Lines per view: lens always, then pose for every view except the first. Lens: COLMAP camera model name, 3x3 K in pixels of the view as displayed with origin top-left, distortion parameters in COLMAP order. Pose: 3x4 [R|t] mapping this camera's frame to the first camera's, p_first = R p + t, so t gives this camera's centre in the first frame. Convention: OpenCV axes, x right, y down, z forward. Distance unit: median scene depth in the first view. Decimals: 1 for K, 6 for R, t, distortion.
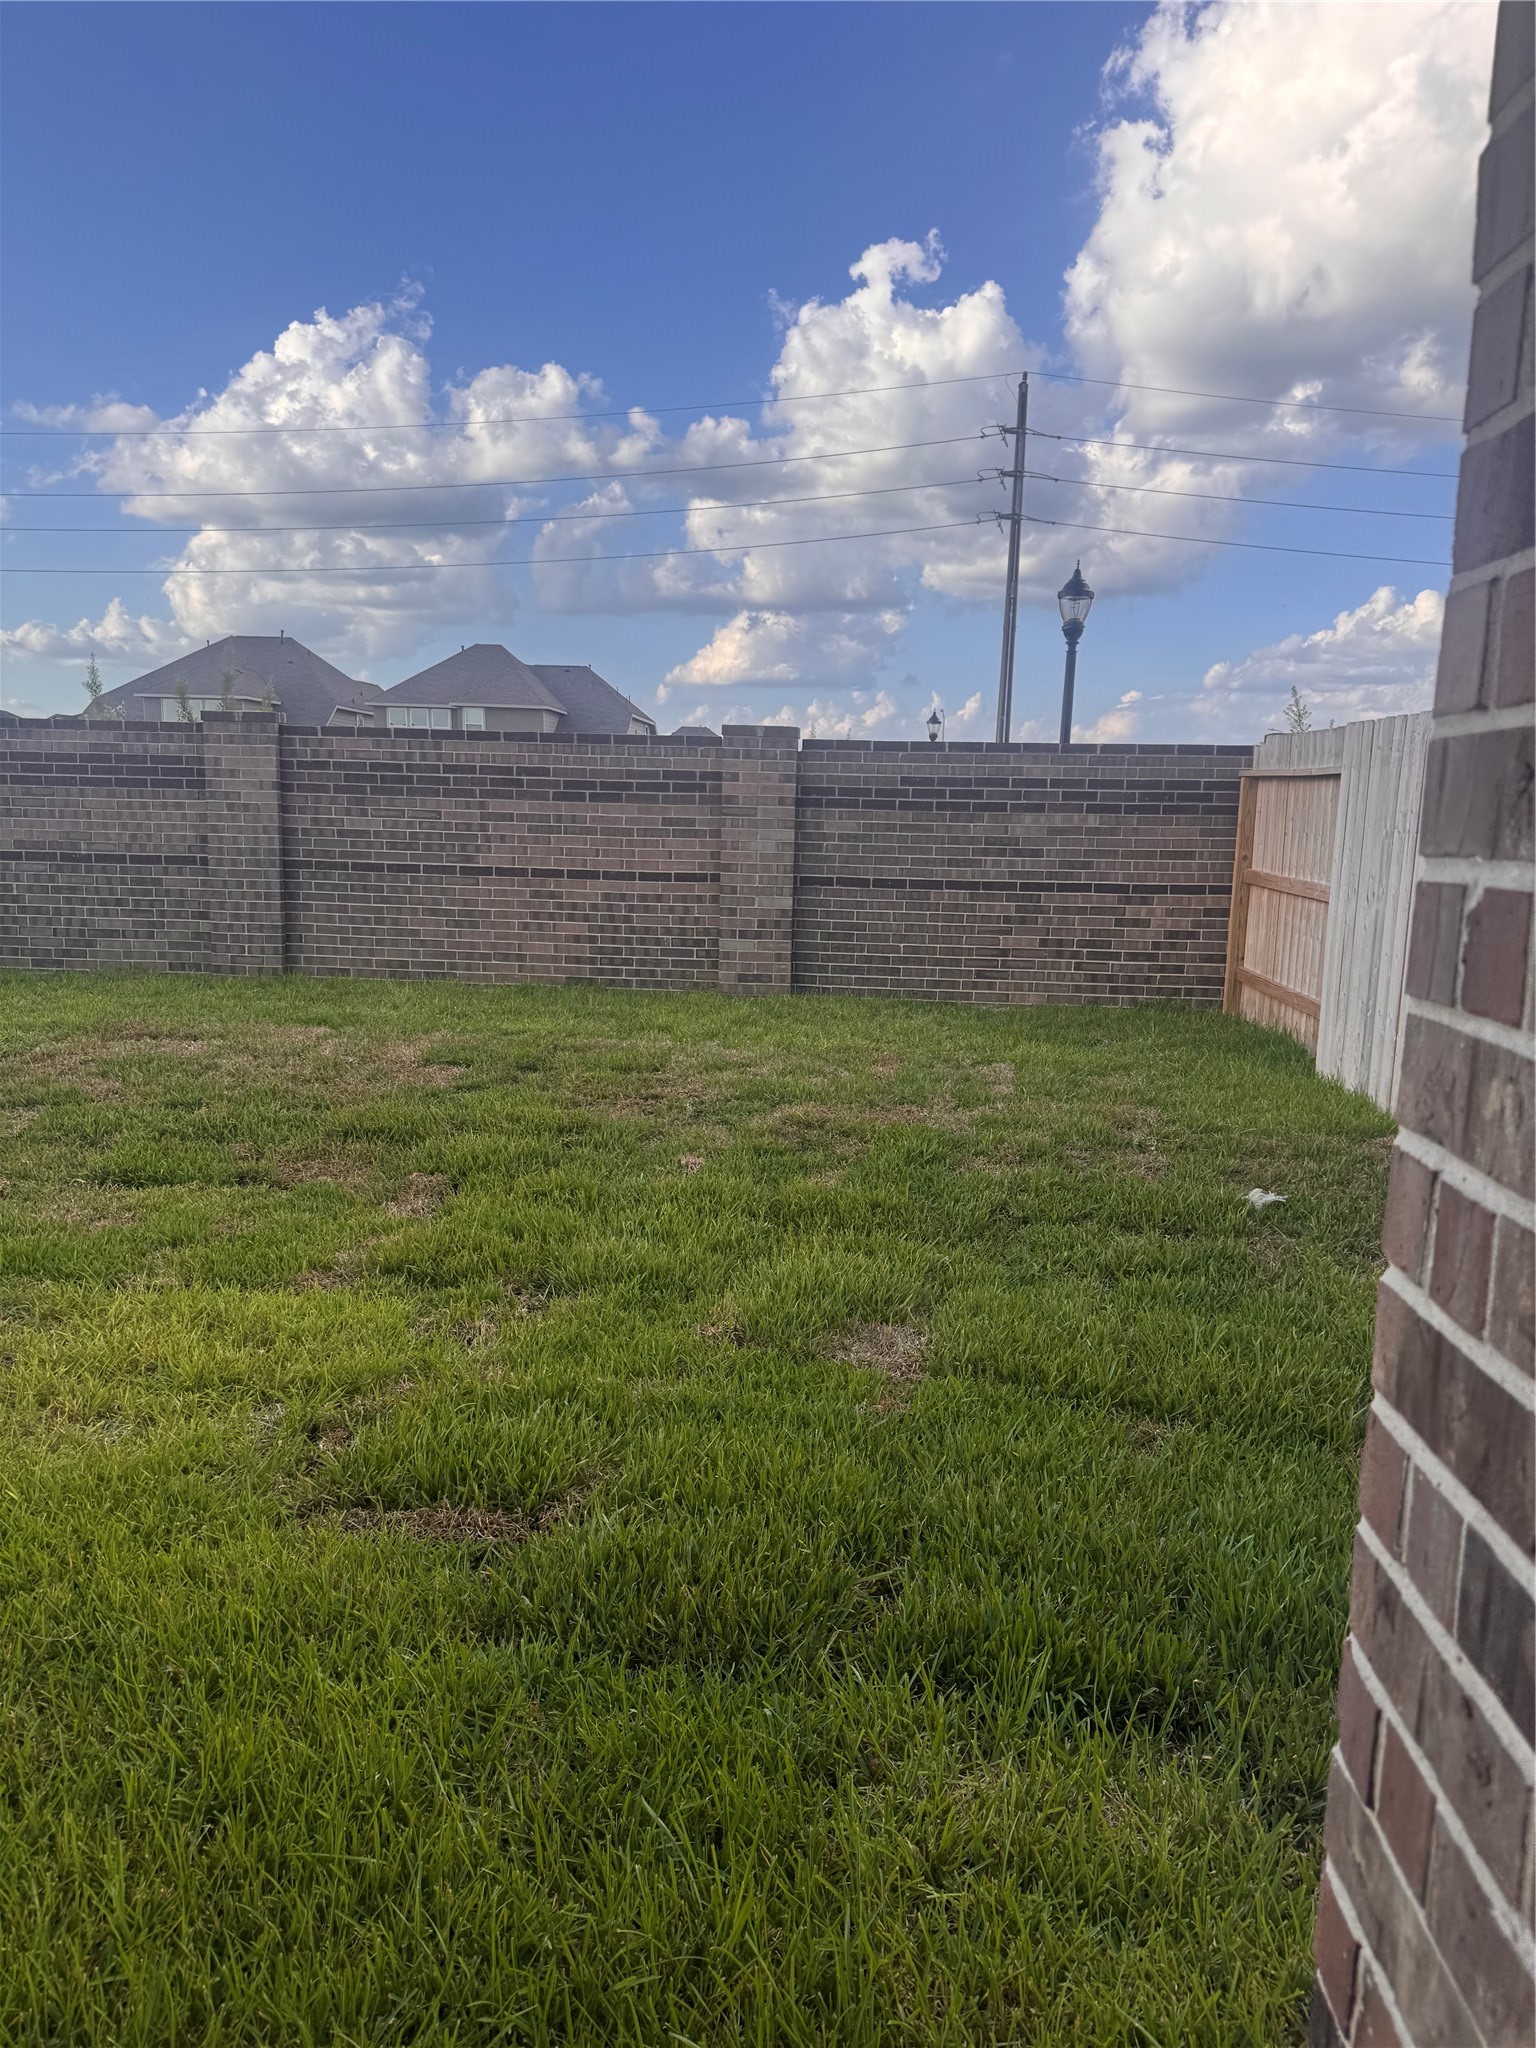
lens RADIAL K [[1460.0, 0, 760.3], [0, 1460.0, 1036.4], [0, 0, 1]] dist [0.086488, -0.090924]
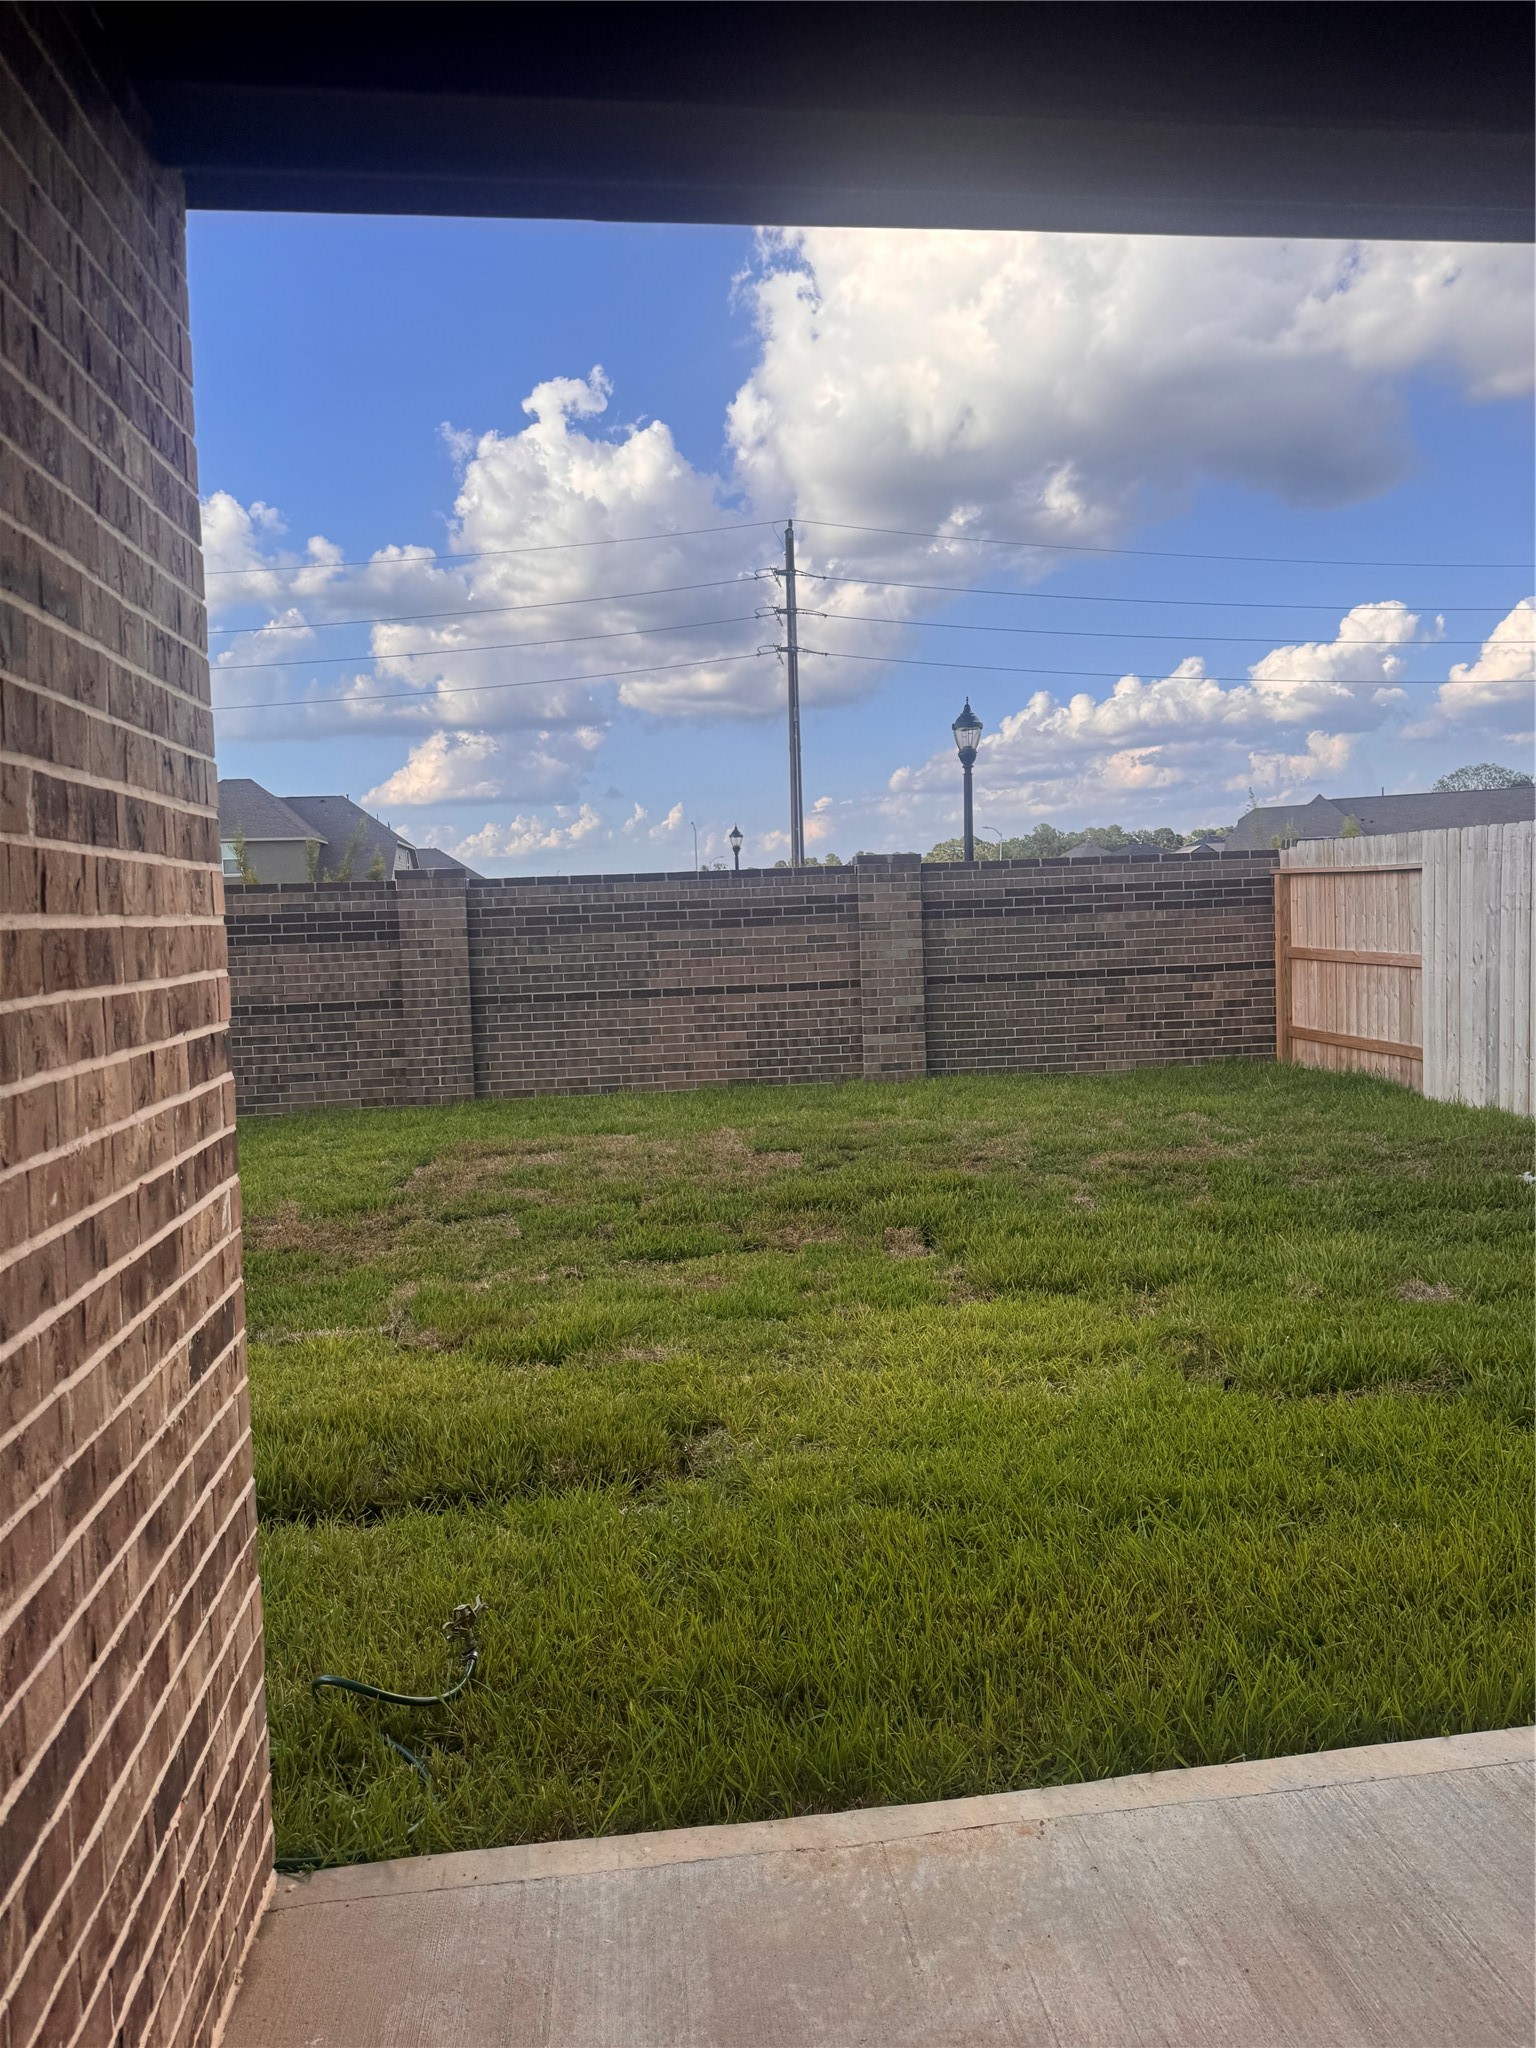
lens RADIAL K [[1460.0, 0, 734.1], [0, 1460.0, 1063.9], [0, 0, 1]] dist [0.086488, -0.090924]
pose [[0.979204, -0.081800, 0.185655, -0.337808], [0.091840, 0.994705, -0.046125, -0.000324], [-0.180899, 0.062216, 0.981532, -0.121280]]
